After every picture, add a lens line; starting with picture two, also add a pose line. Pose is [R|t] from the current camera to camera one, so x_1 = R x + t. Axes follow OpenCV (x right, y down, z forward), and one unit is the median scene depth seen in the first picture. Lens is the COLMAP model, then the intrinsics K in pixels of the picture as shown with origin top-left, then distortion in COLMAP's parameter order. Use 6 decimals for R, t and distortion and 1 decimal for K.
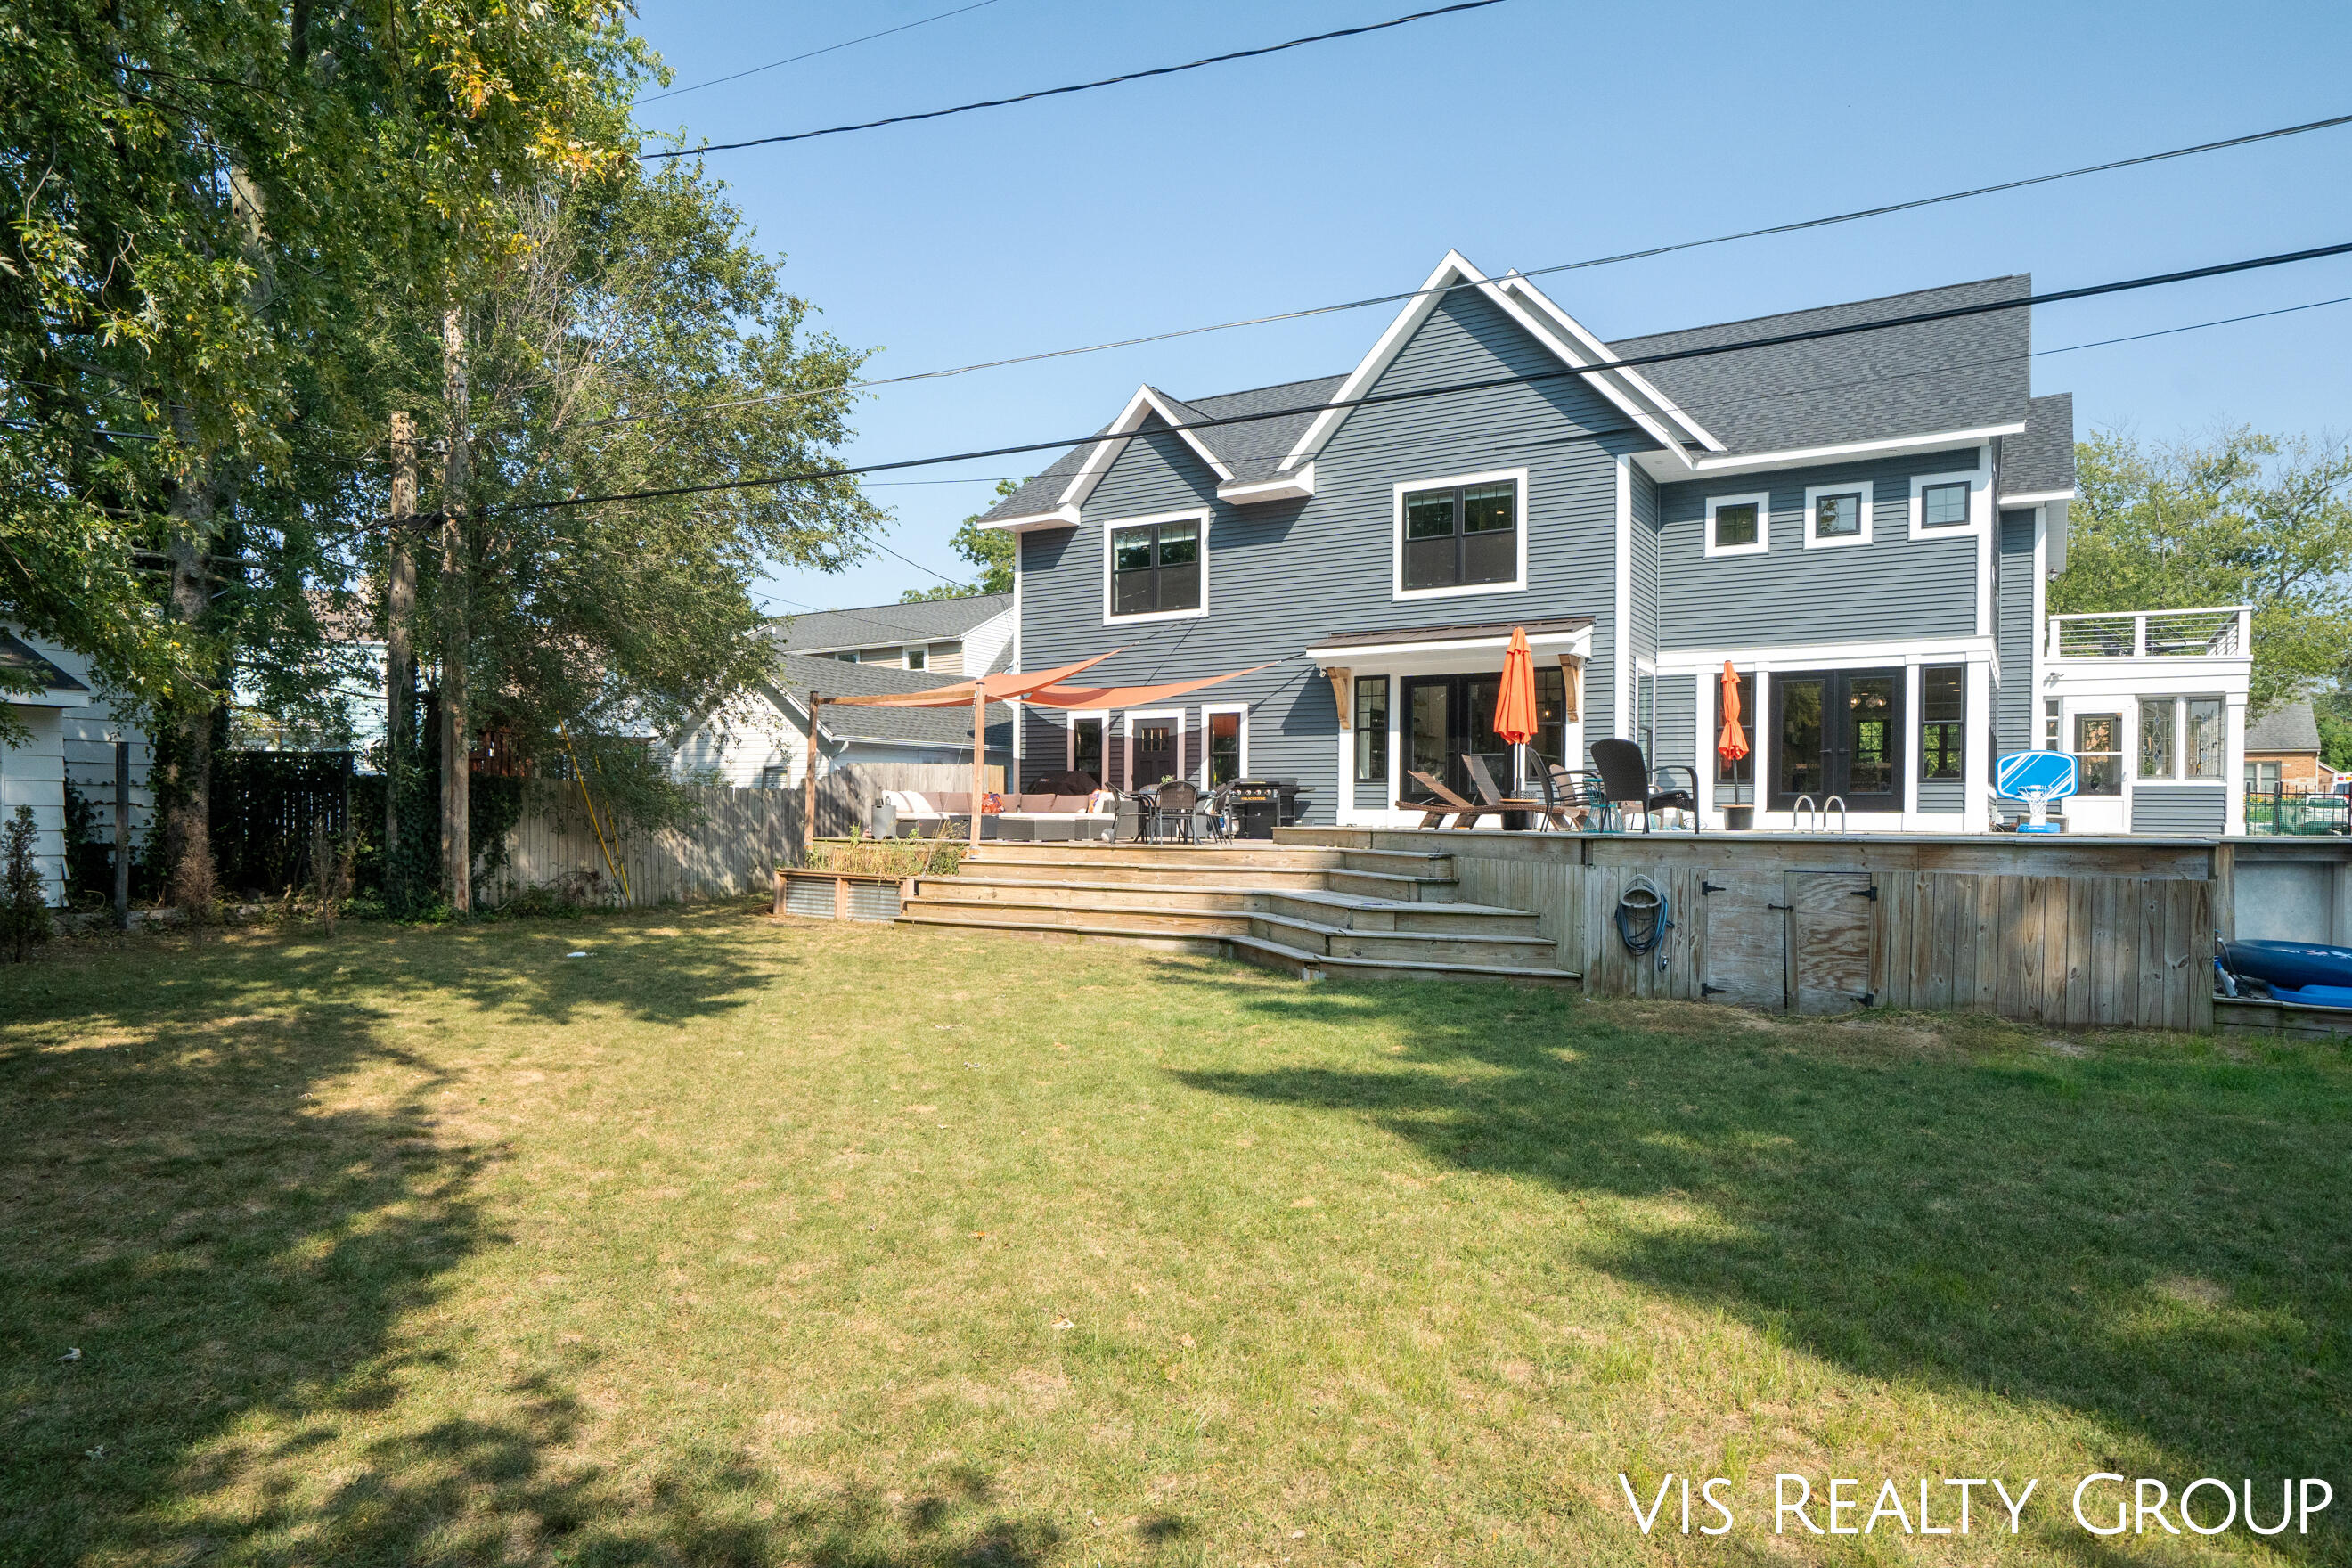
lens RADIAL K [[1320.4, 0, 1337.4], [0, 1320.4, 859.5], [0, 0, 1]] dist [-0.008985, 0.003267]
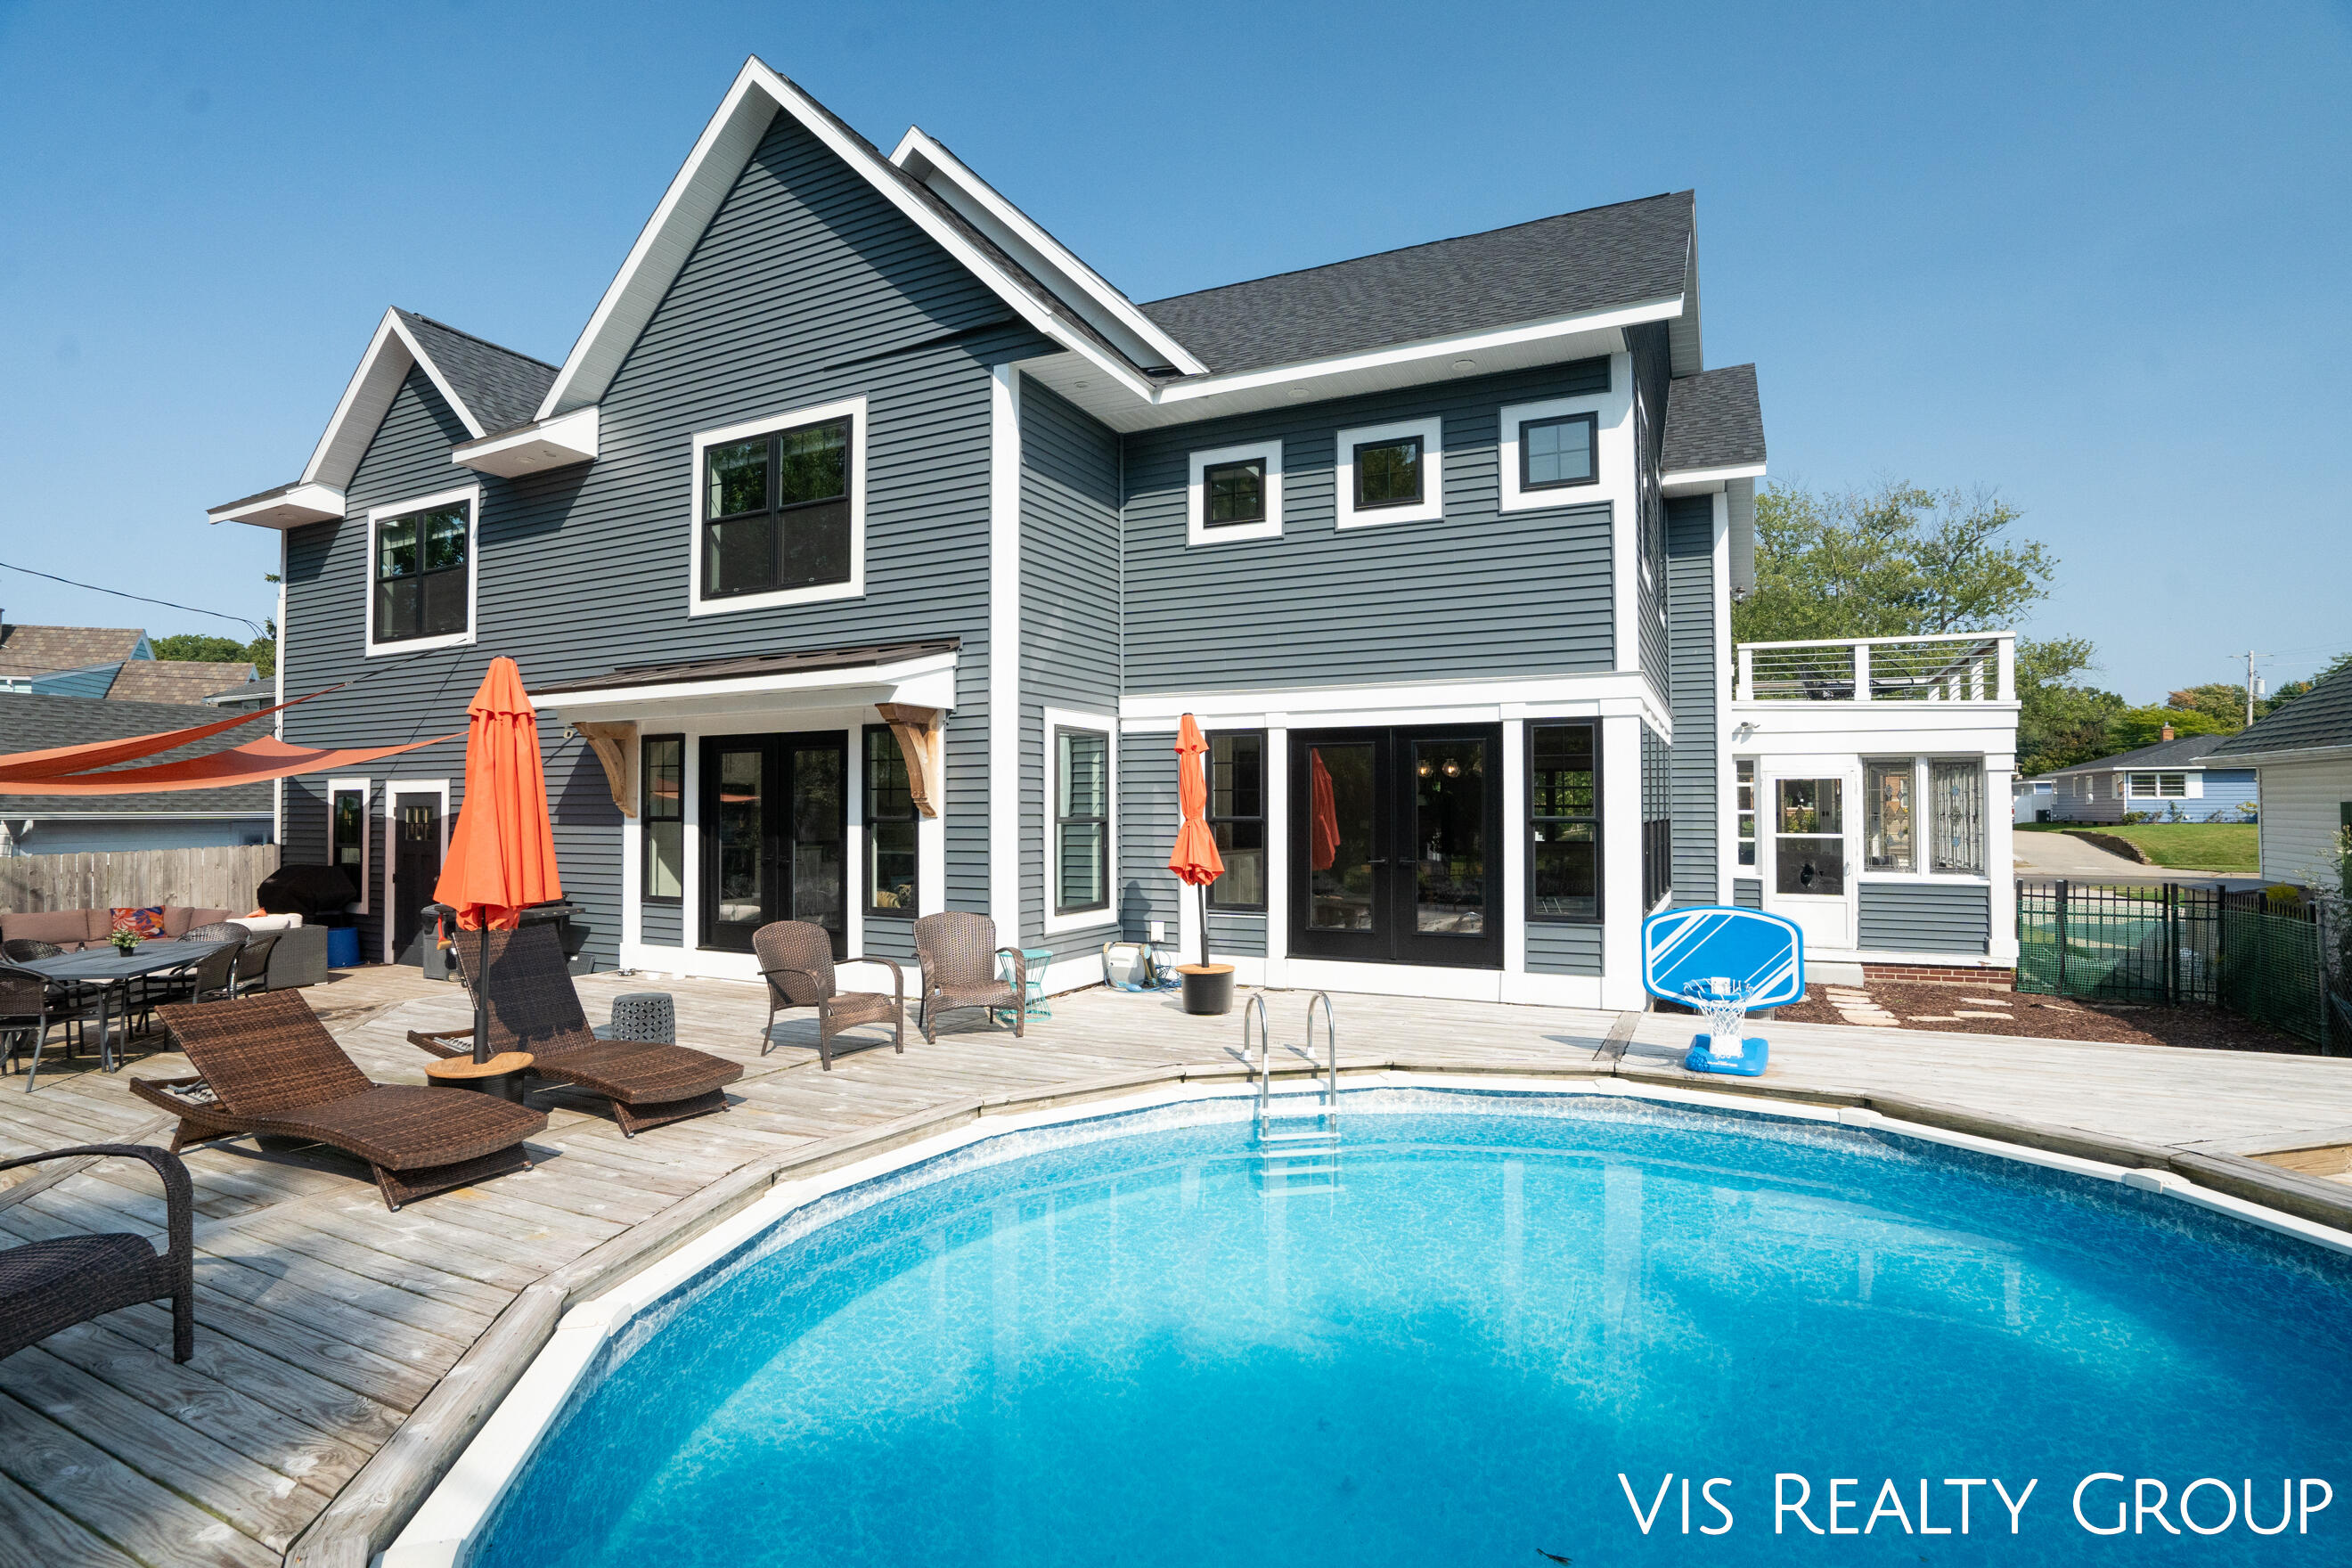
lens RADIAL K [[1057.6, 0, 1174.5], [0, 1057.6, 789.1], [0, 0, 1]] dist [-0.035200, 0.002132]
pose [[1.000000, 0.000968, 0.000121, 0.265716], [-0.000960, 0.998555, -0.053724, -0.085169], [-0.000173, 0.053724, 0.998556, 0.493683]]
